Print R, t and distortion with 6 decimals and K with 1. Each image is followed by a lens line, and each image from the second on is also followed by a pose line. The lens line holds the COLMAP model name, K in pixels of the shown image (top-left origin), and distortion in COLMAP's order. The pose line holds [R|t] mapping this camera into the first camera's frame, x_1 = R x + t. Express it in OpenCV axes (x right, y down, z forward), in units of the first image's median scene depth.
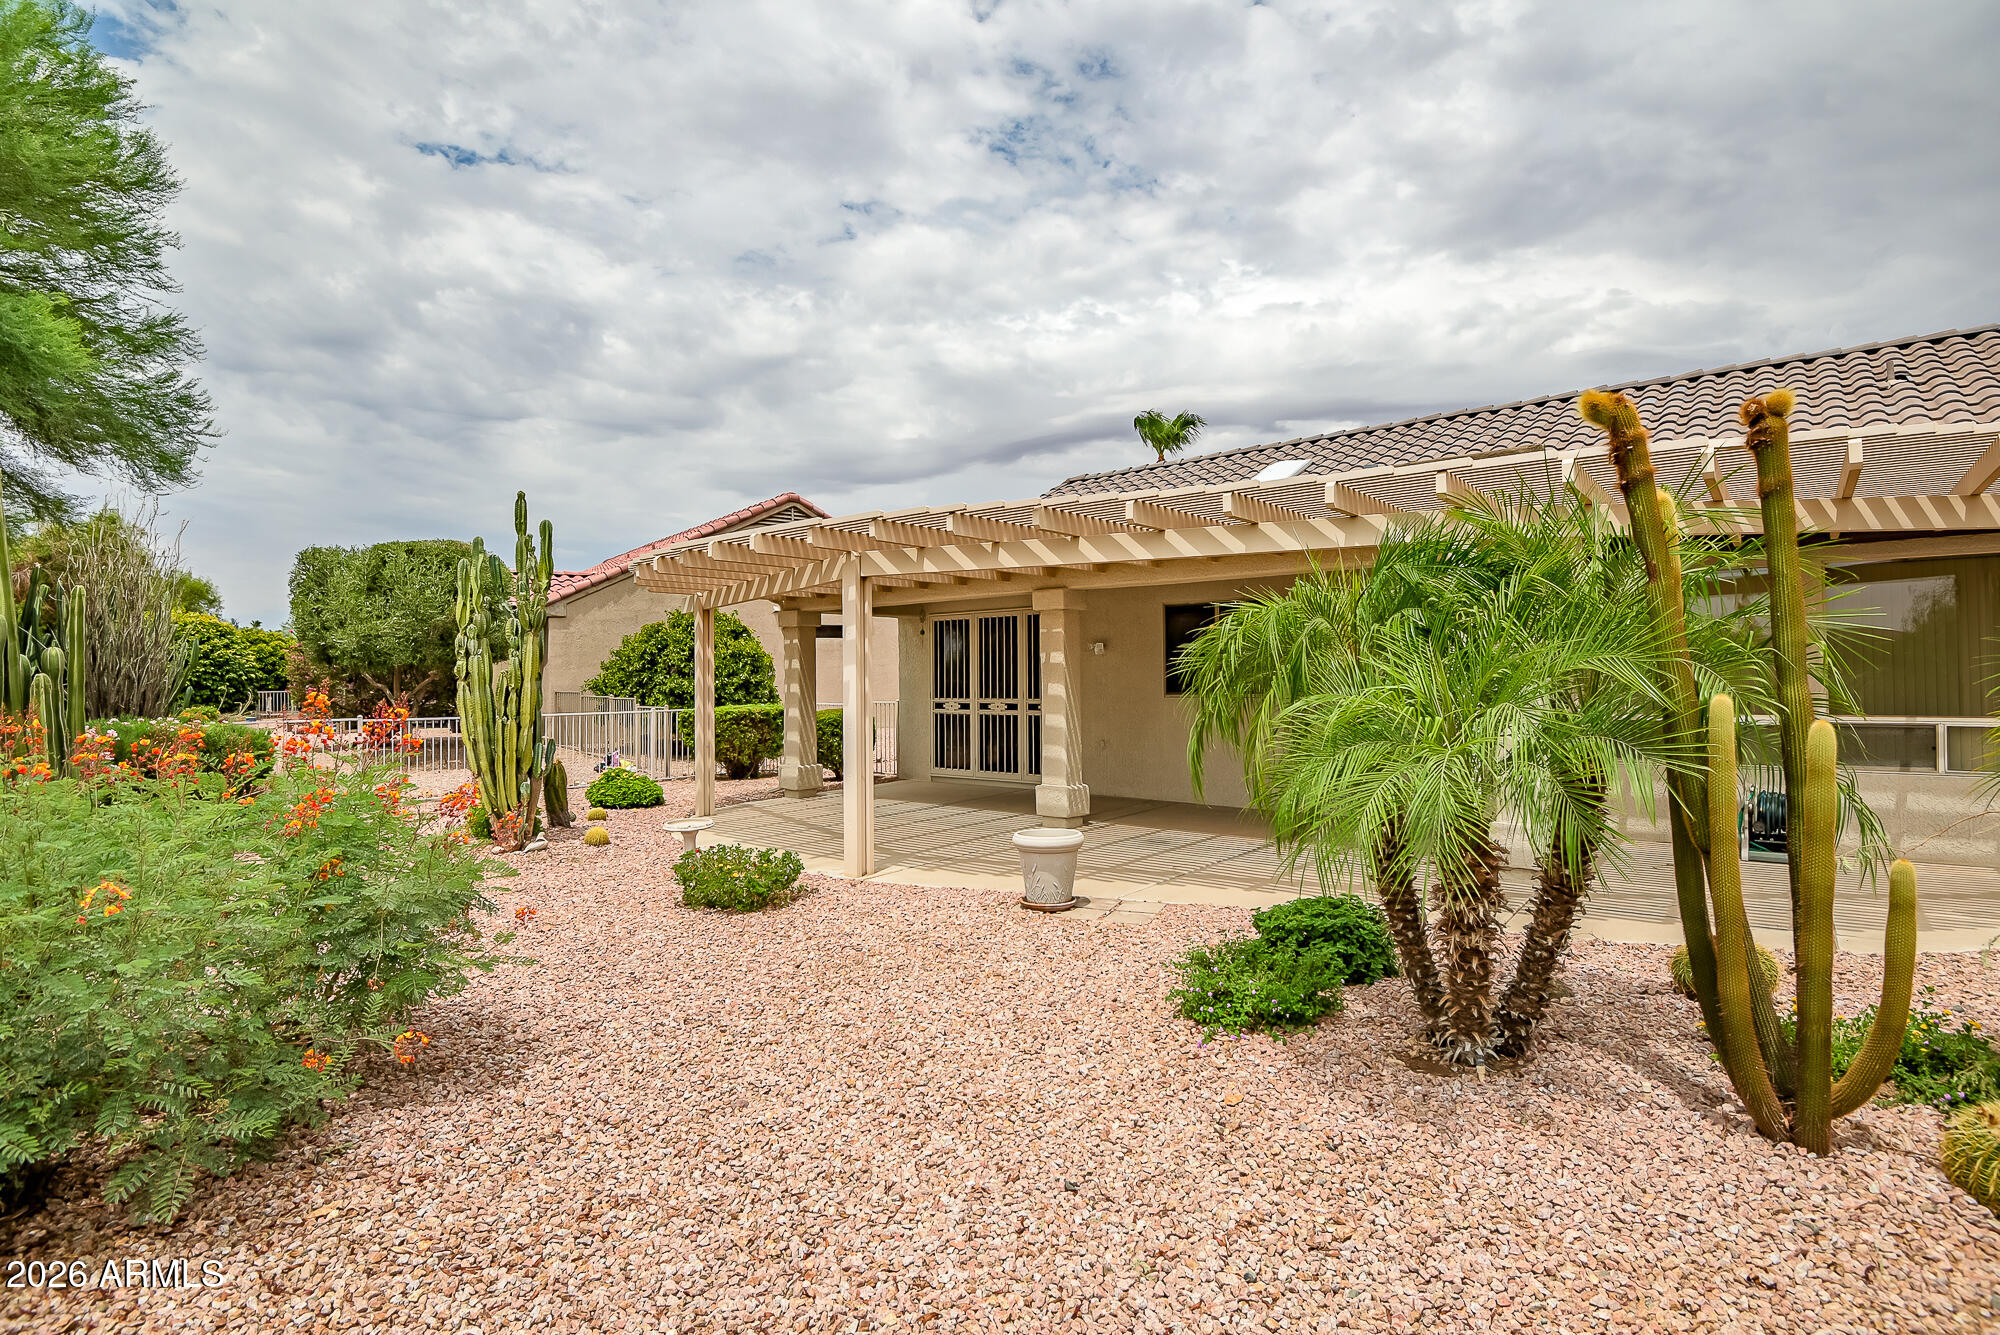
lens RADIAL K [[992.6, 0, 1000.4], [0, 992.6, 674.4], [0, 0, 1]] dist [-0.005338, -0.001045]
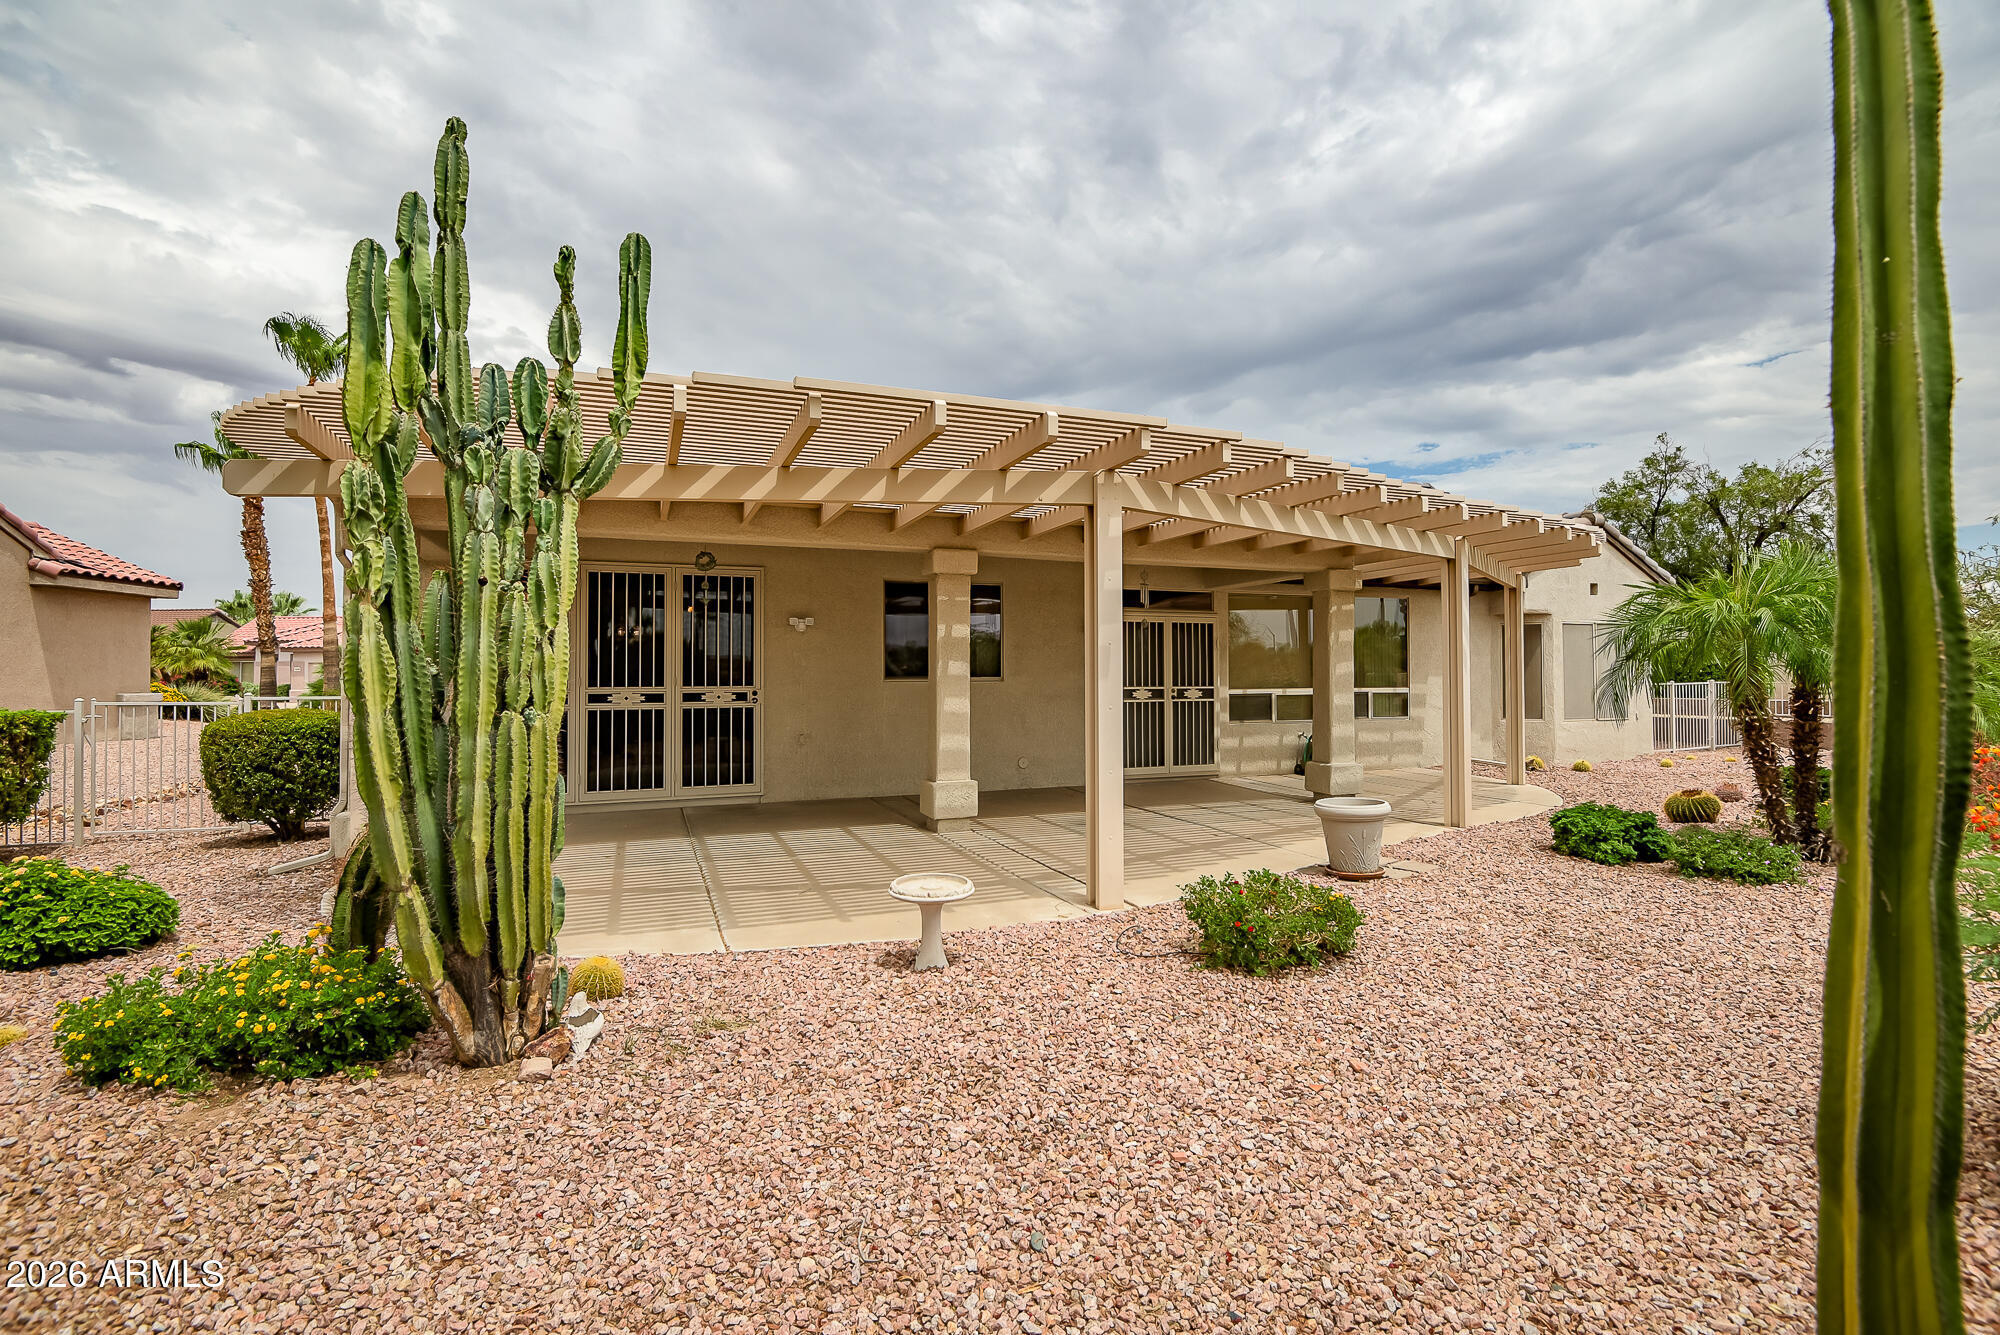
lens RADIAL K [[933.0, 0, 997.6], [0, 933.0, 663.6], [0, 0, 1]] dist [-0.016487, 0.000330]
pose [[0.509389, 0.009971, 0.860479, -0.478759], [-0.004924, 0.999950, -0.008673, 0.012394], [-0.860523, 0.000181, 0.509412, 0.457698]]
